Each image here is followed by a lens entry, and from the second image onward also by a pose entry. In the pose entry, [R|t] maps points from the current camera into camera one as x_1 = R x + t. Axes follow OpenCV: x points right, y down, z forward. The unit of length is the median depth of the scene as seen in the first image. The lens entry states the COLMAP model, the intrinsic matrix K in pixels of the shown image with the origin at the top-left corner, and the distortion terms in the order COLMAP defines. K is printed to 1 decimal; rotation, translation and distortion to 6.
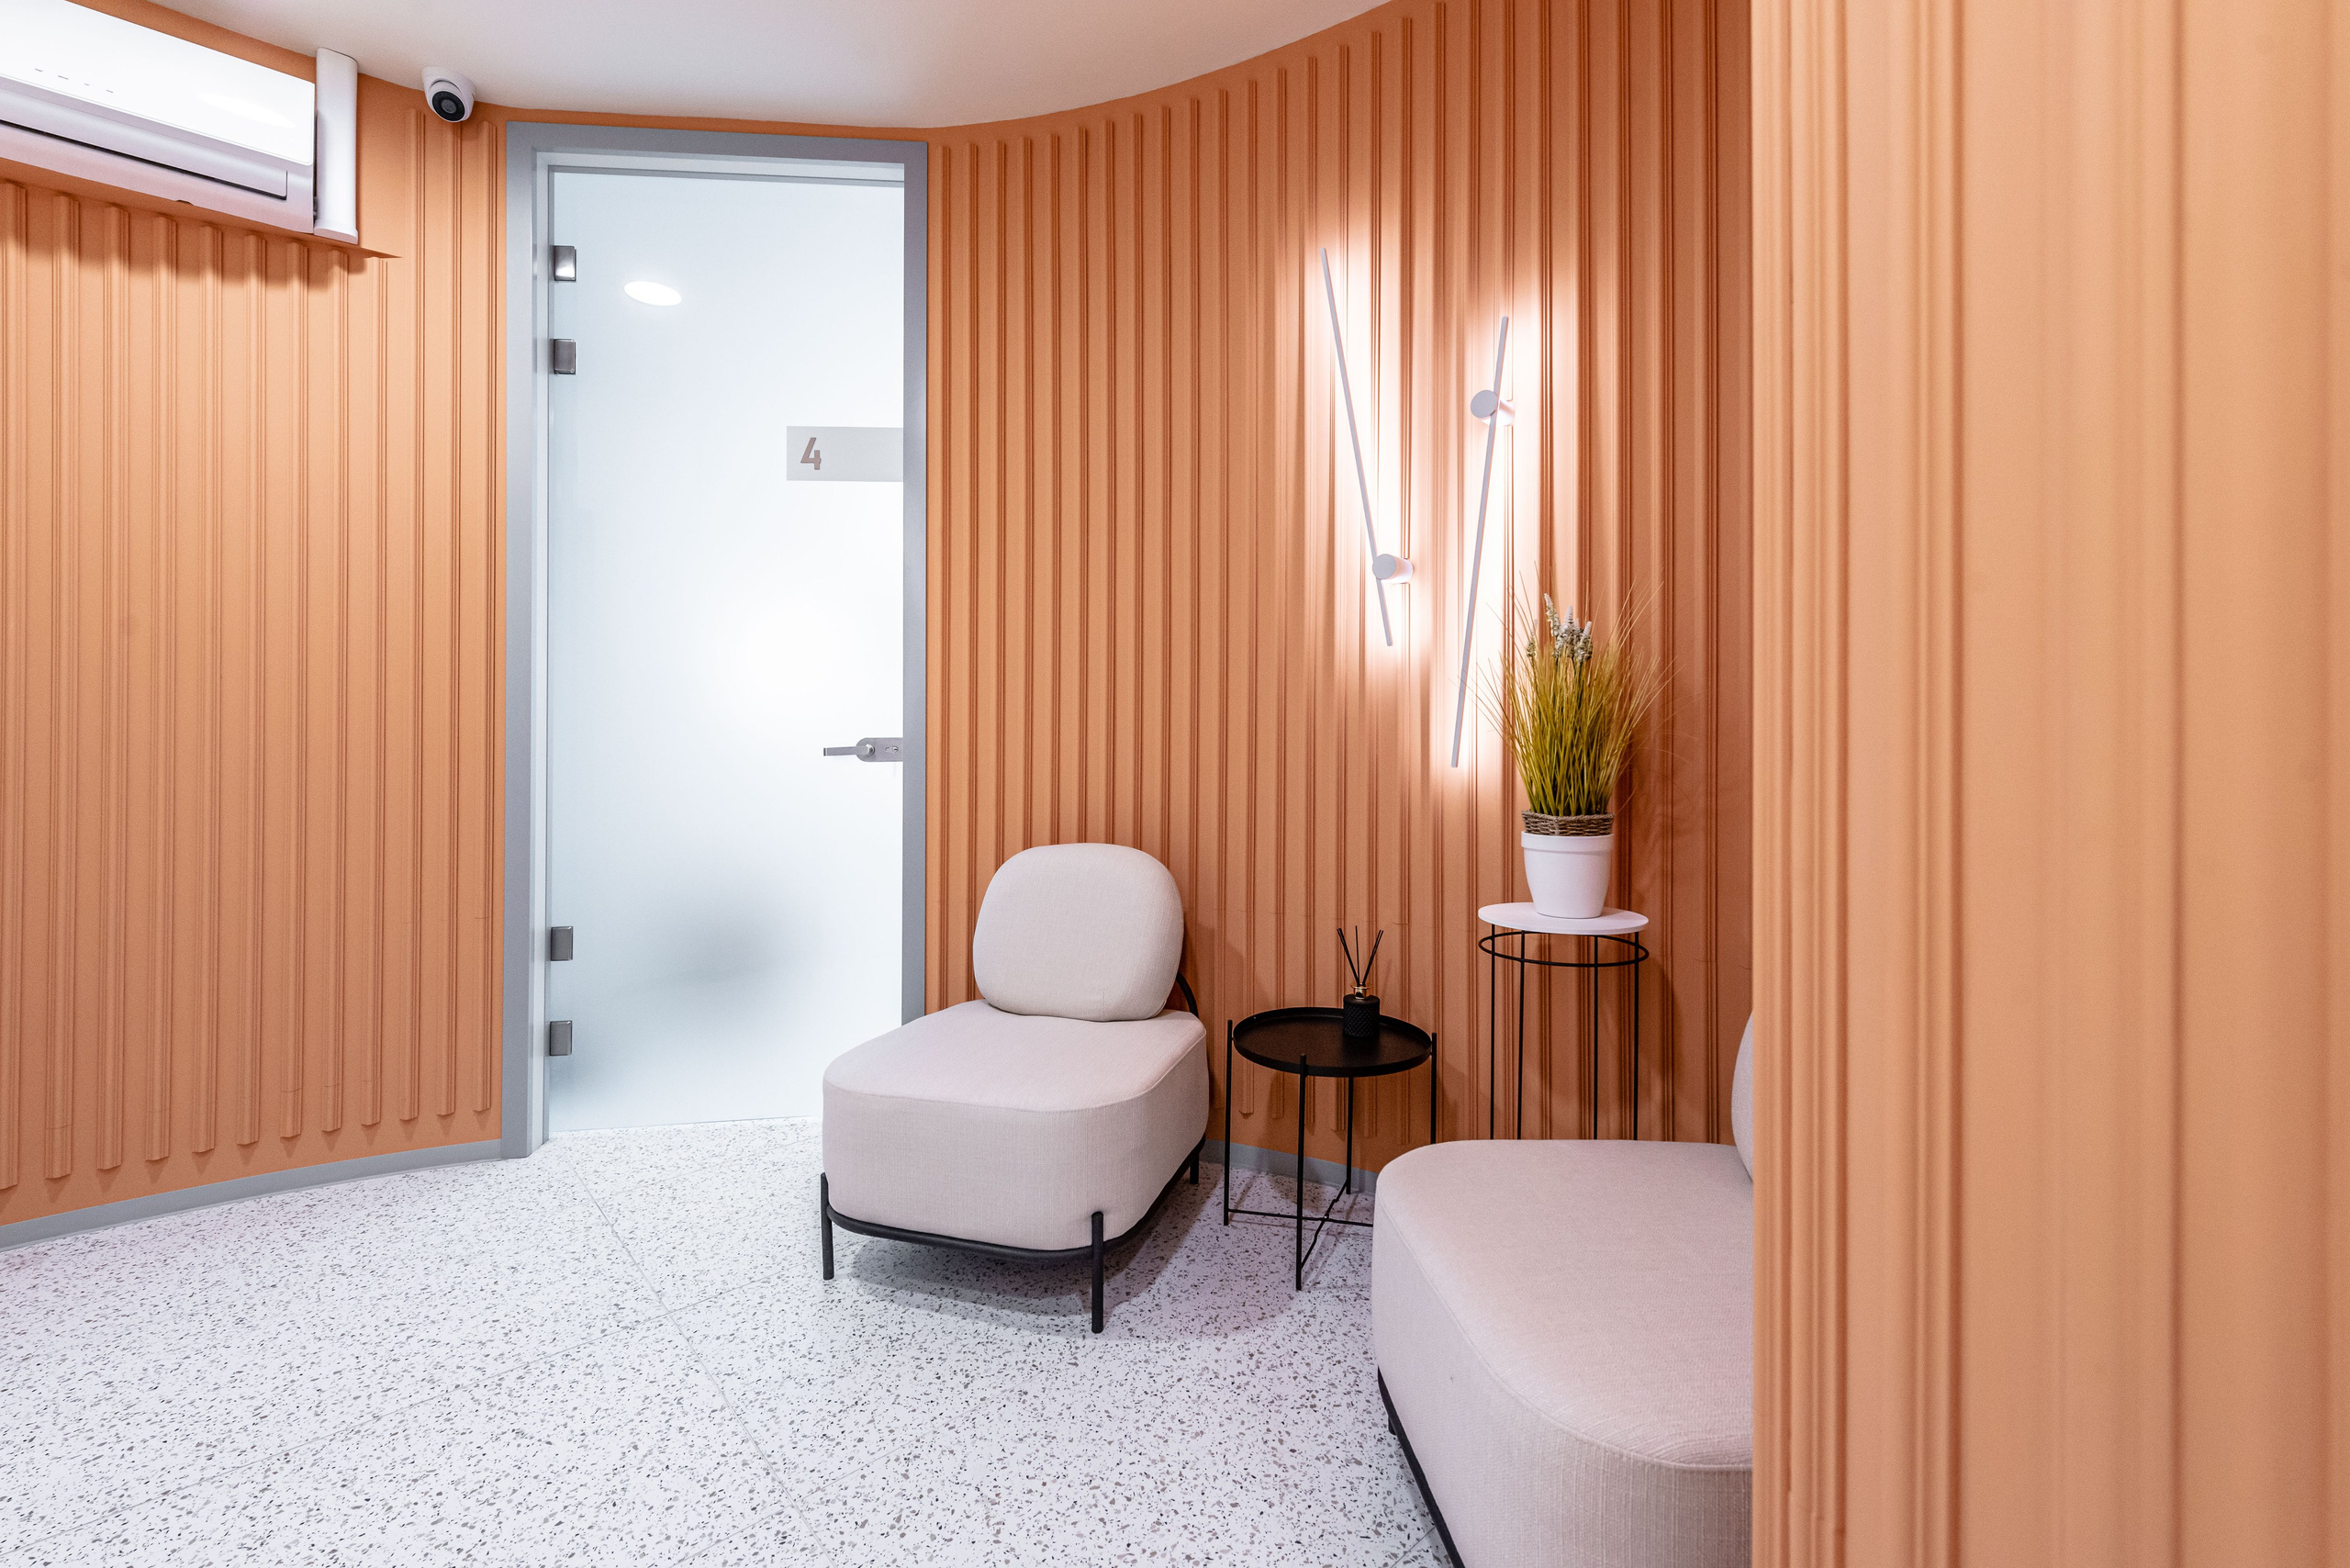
lens RADIAL K [[966.5, 0, 1149.0], [0, 966.5, 765.9], [0, 0, 1]] dist [0.010921, -0.002274]
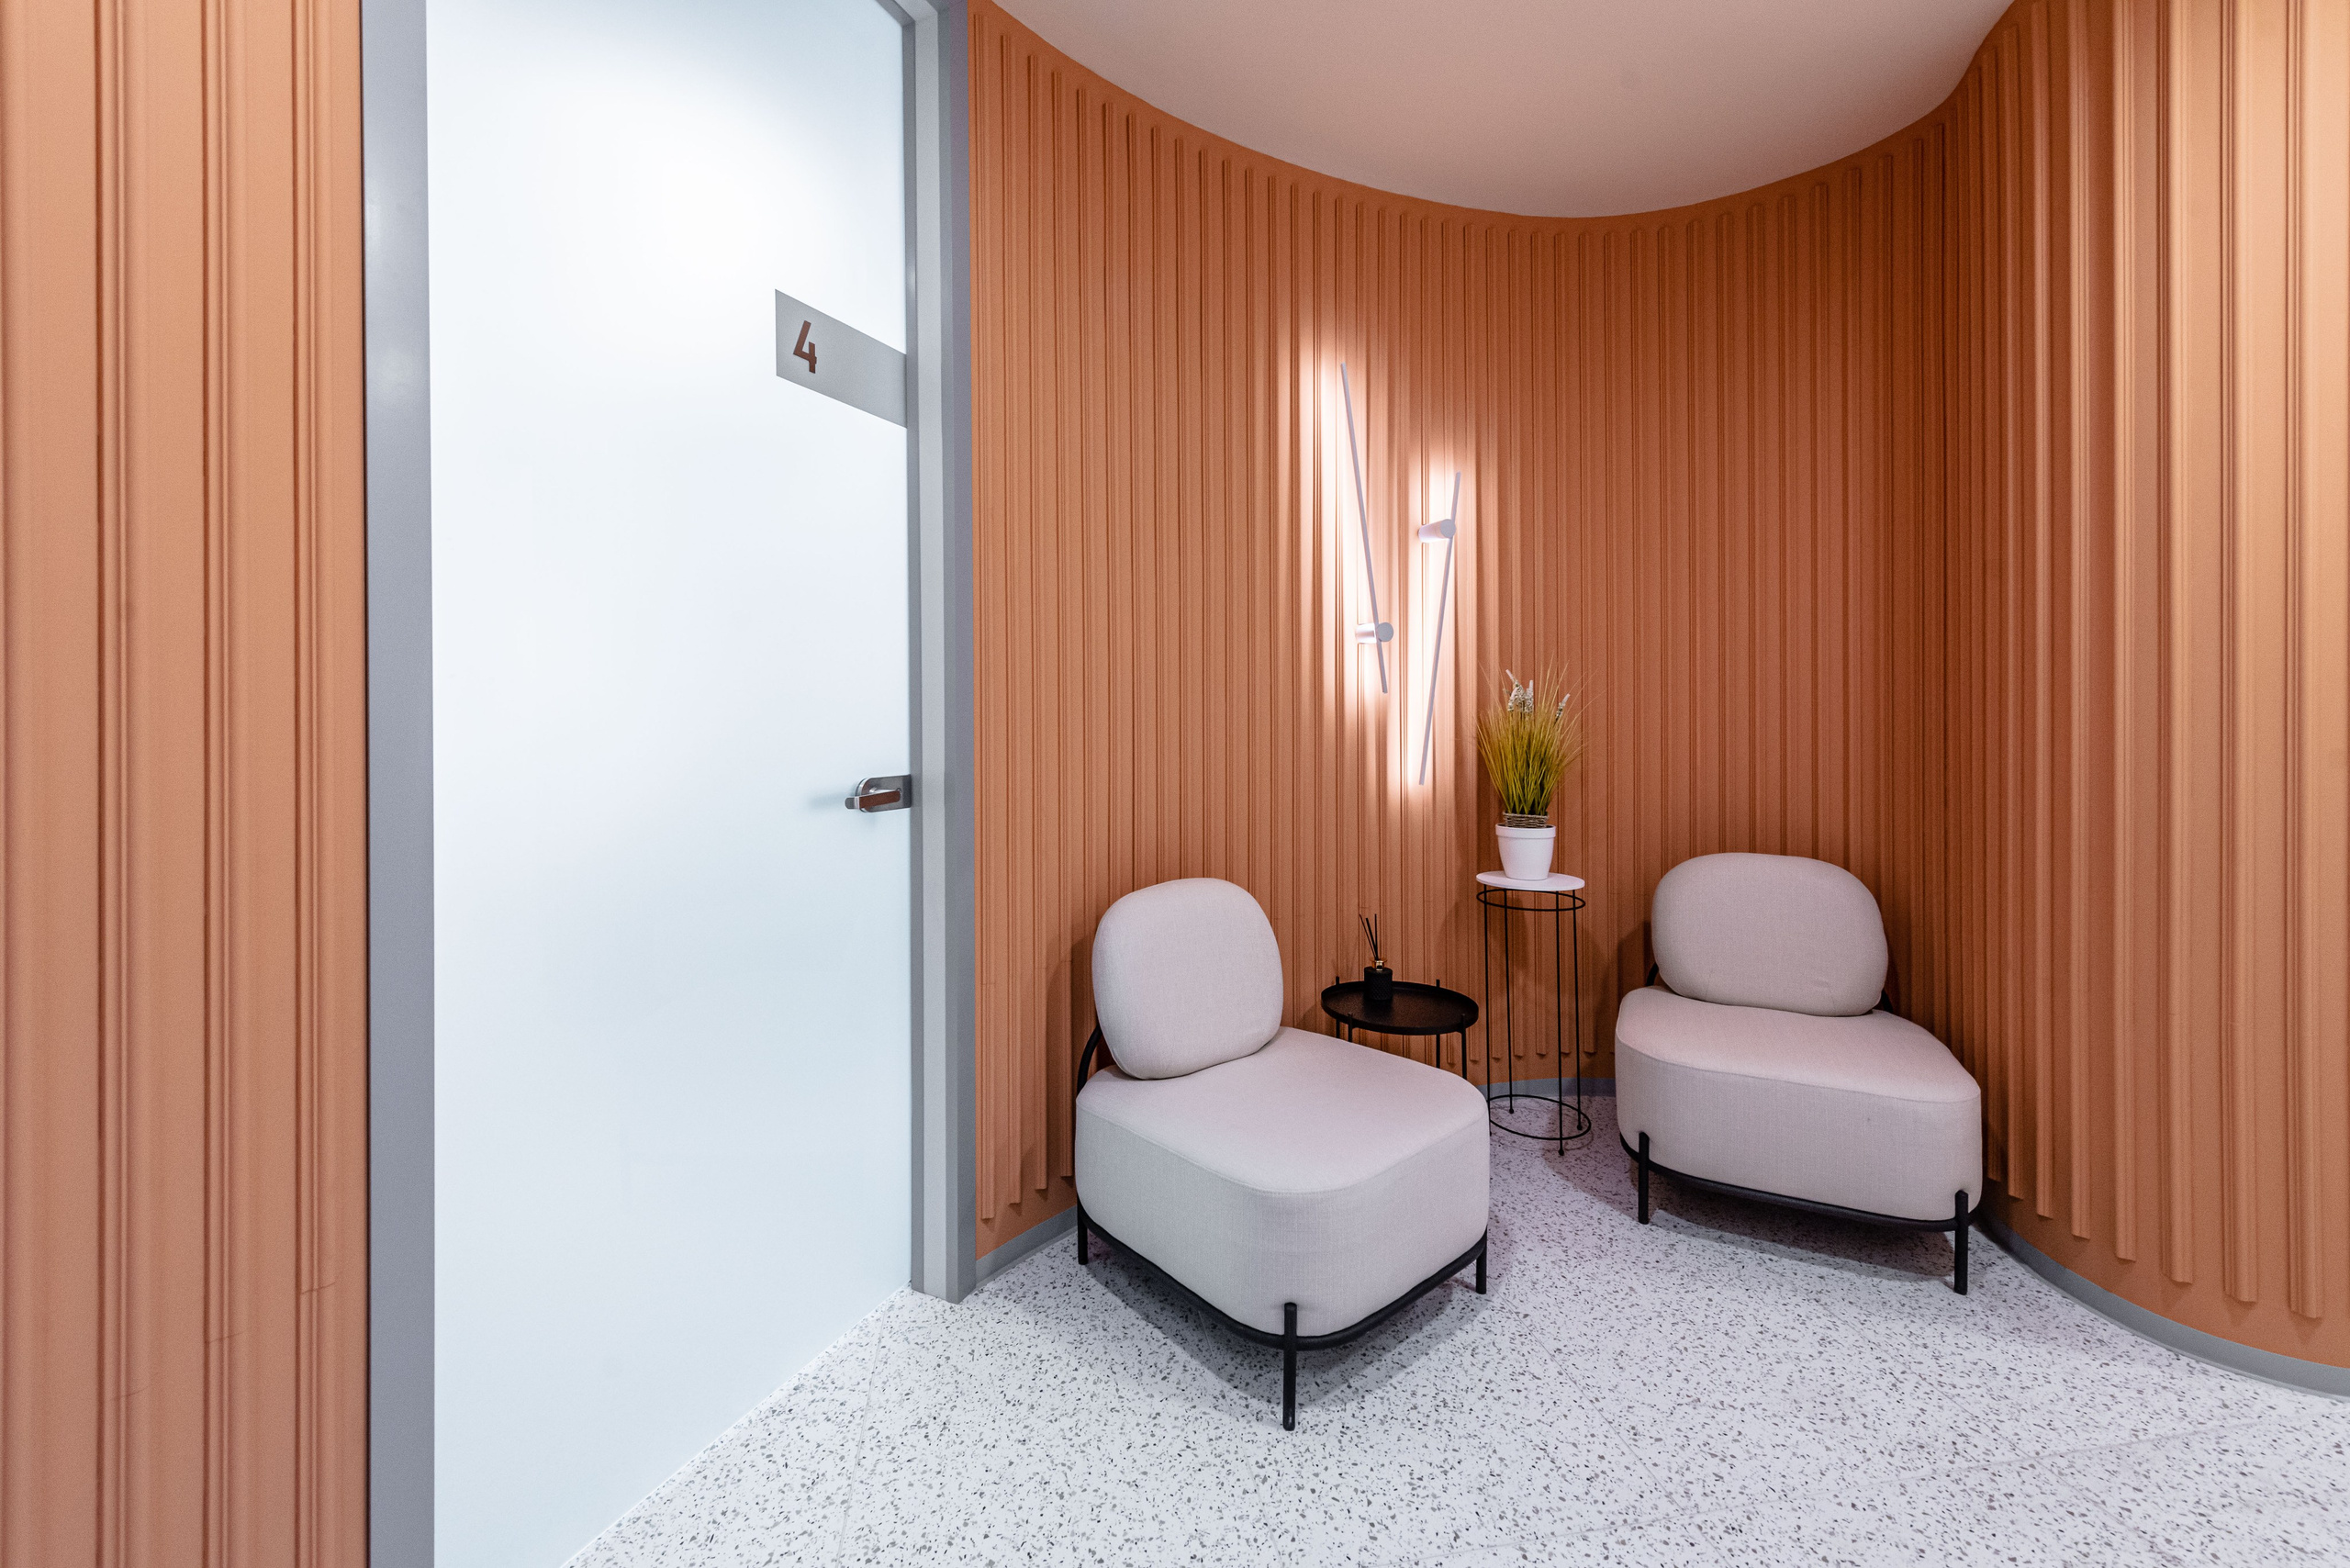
lens RADIAL K [[944.4, 0, 1148.3], [0, 944.4, 753.0], [0, 0, 1]] dist [0.008034, -0.001101]
pose [[0.528247, -0.025716, 0.848701, -1.118981], [0.022154, 0.999618, 0.016500, -0.079373], [-0.848802, 0.010086, 0.528615, 0.683562]]
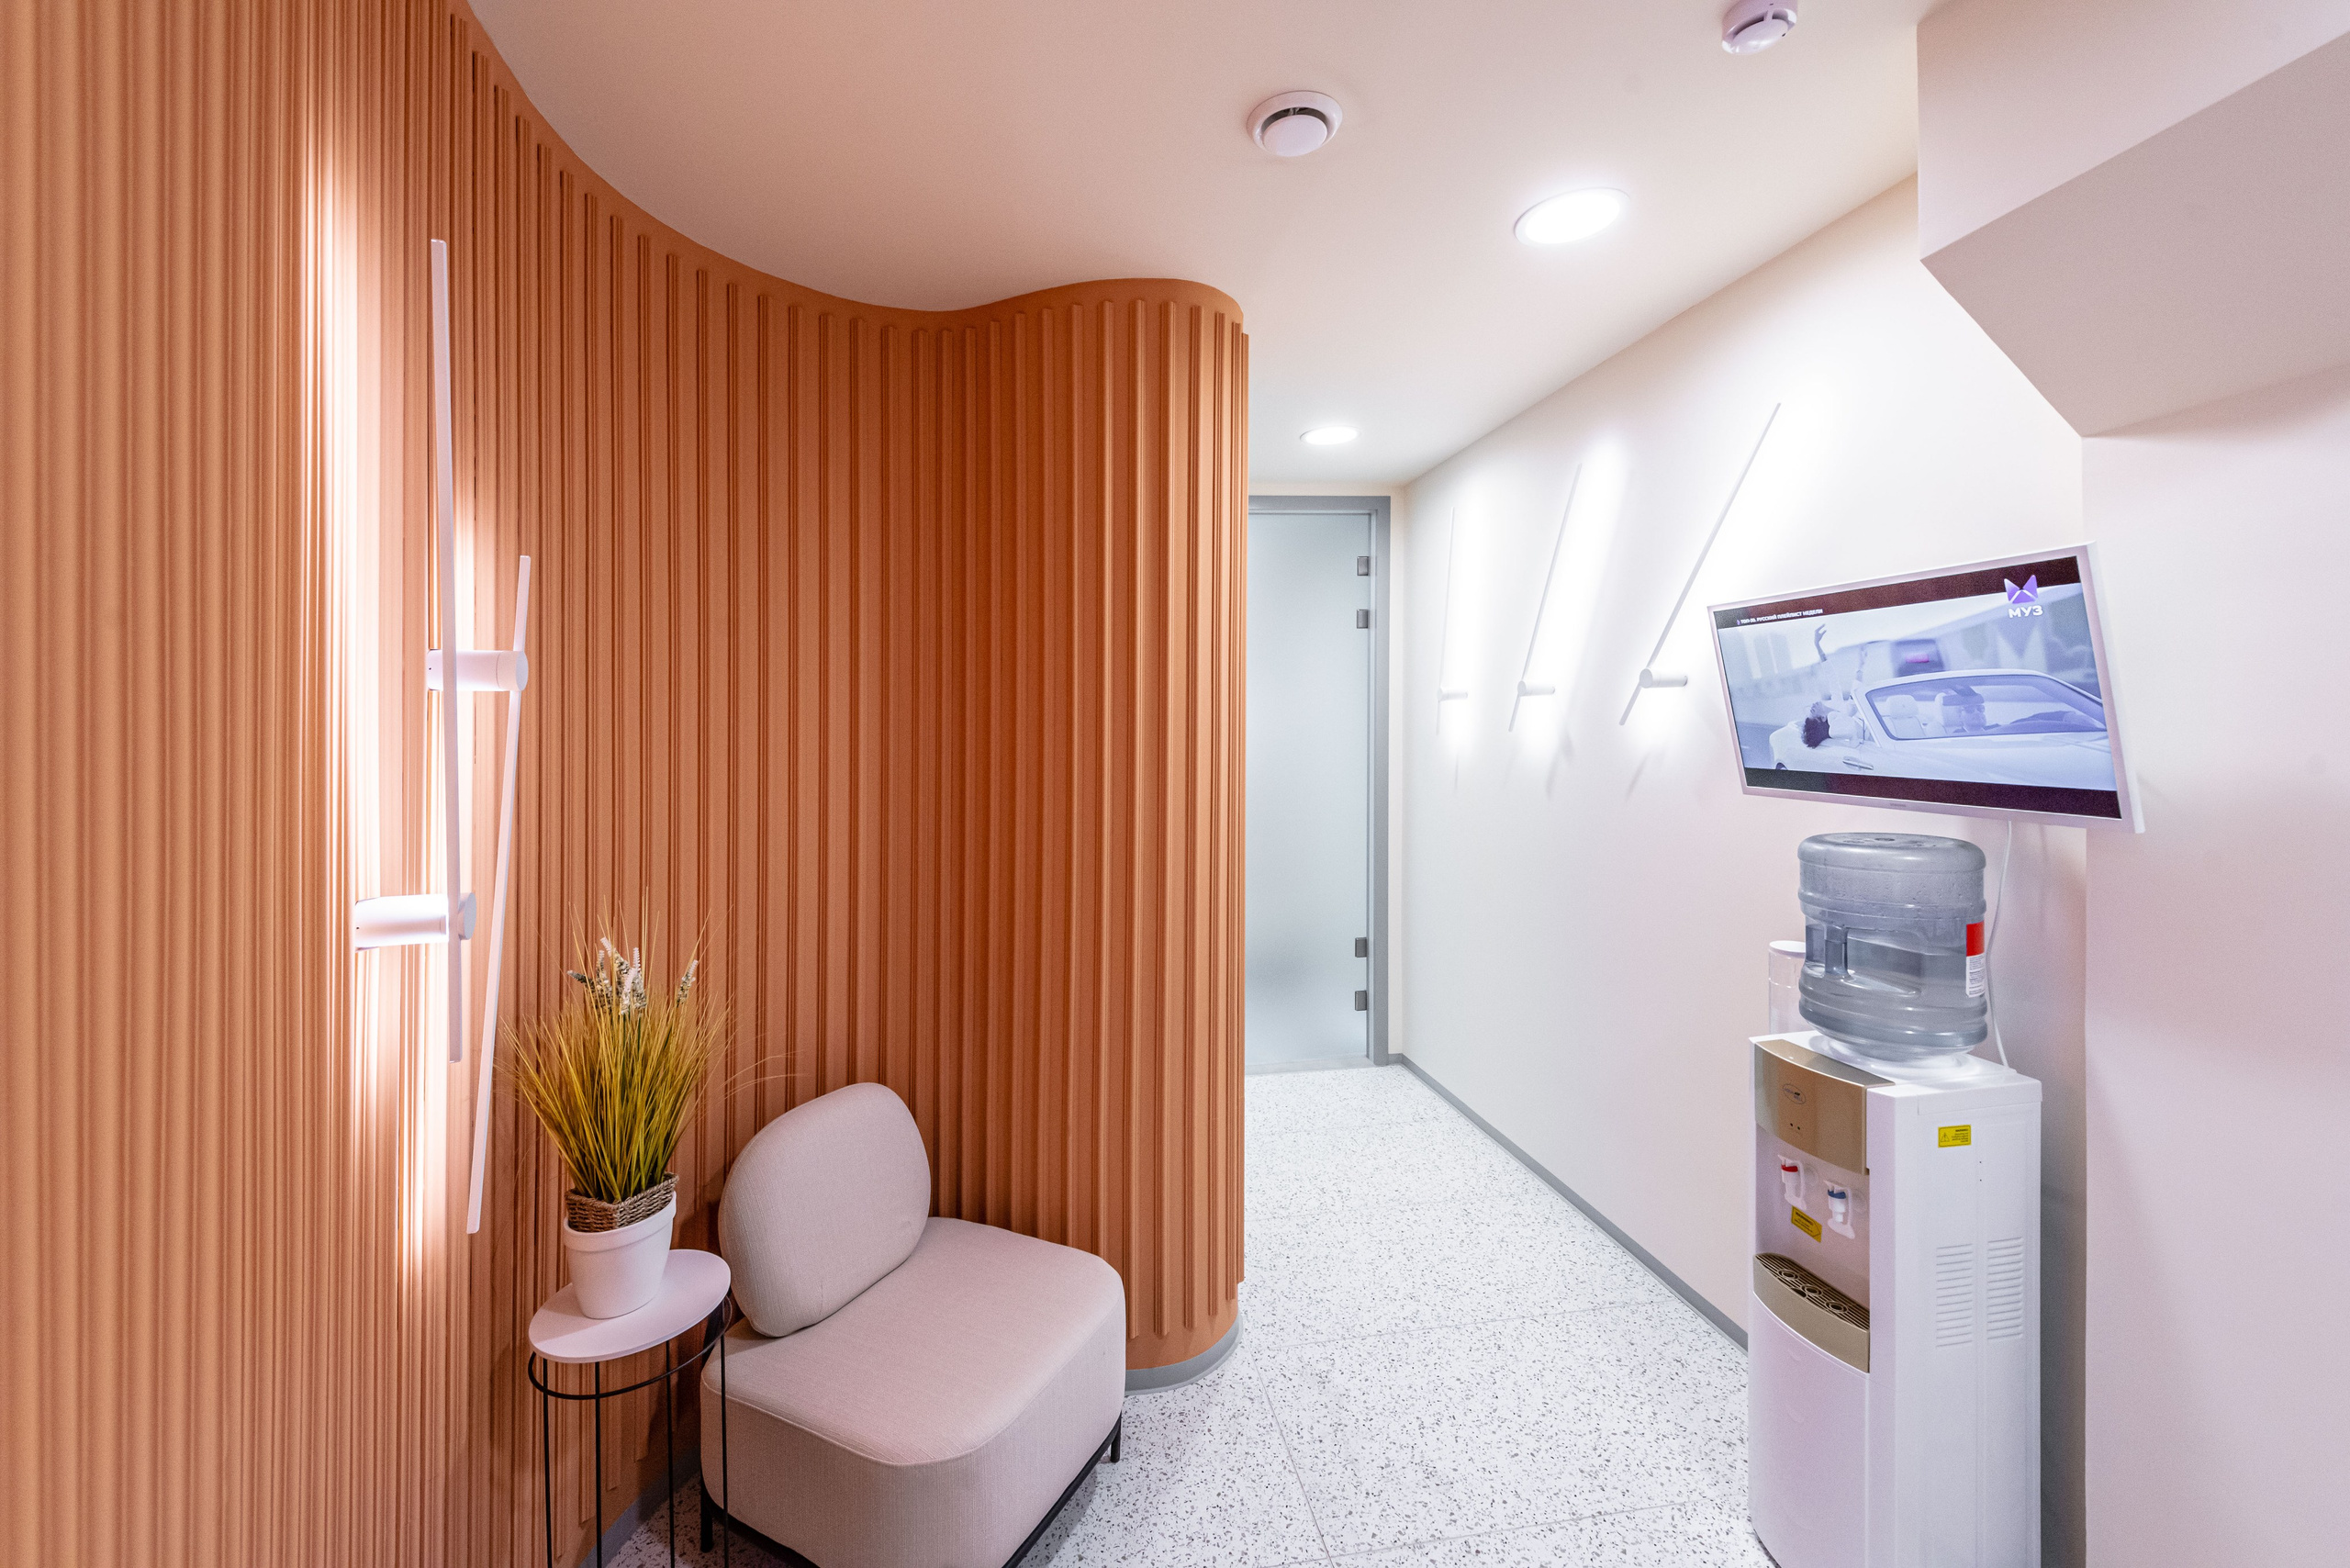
lens RADIAL K [[944.4, 0, 1144.2], [0, 944.4, 766.3], [0, 0, 1]] dist [0.008034, -0.001101]
pose [[-0.848870, 0.001538, 0.528599, -0.404936], [0.037056, 0.997709, 0.056605, -0.322468], [-0.527301, 0.067638, -0.846982, 1.349149]]
